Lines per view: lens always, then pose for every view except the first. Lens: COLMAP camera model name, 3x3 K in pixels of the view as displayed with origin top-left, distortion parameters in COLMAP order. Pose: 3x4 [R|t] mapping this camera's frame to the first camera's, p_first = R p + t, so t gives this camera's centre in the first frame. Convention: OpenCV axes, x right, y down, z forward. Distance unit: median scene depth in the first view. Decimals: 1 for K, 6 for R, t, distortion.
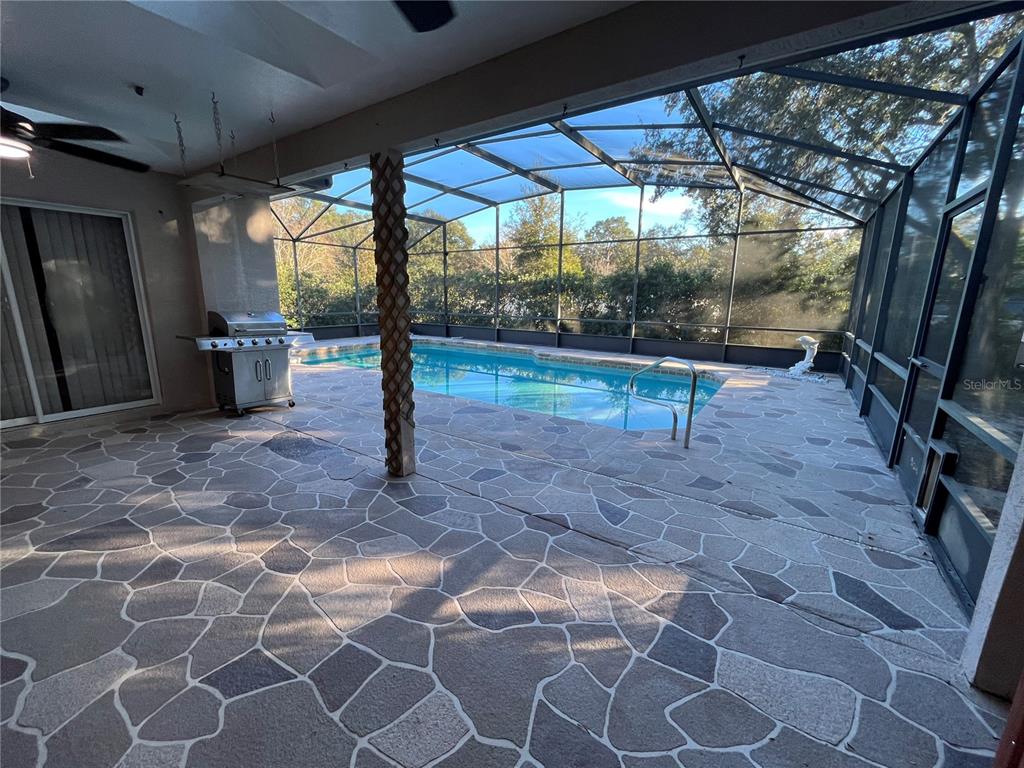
lens RADIAL K [[414.2, 0, 512.9], [0, 414.2, 379.7], [0, 0, 1]] dist [-0.004780, -0.000196]
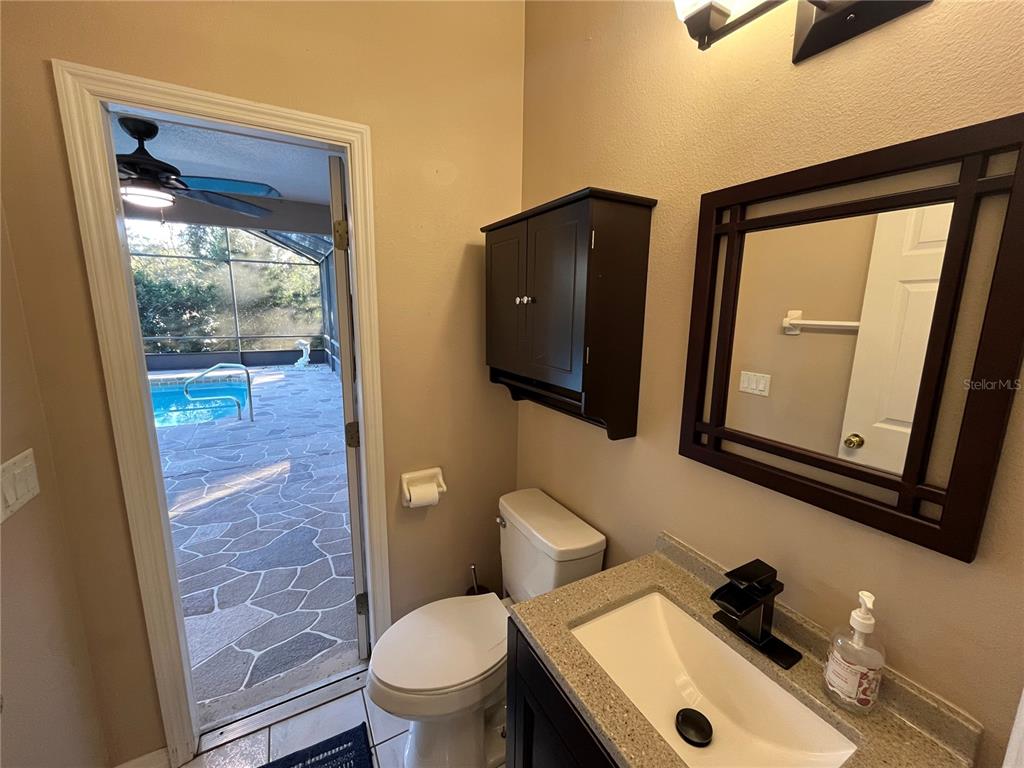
lens RADIAL K [[414.2, 0, 509.4], [0, 414.2, 380.3], [0, 0, 1]] dist [-0.004780, -0.000196]
pose [[0.452643, -0.163483, 0.876577, -0.299027], [0.172358, 0.980551, 0.093873, 0.025940], [-0.874875, 0.108594, 0.472017, -0.360208]]
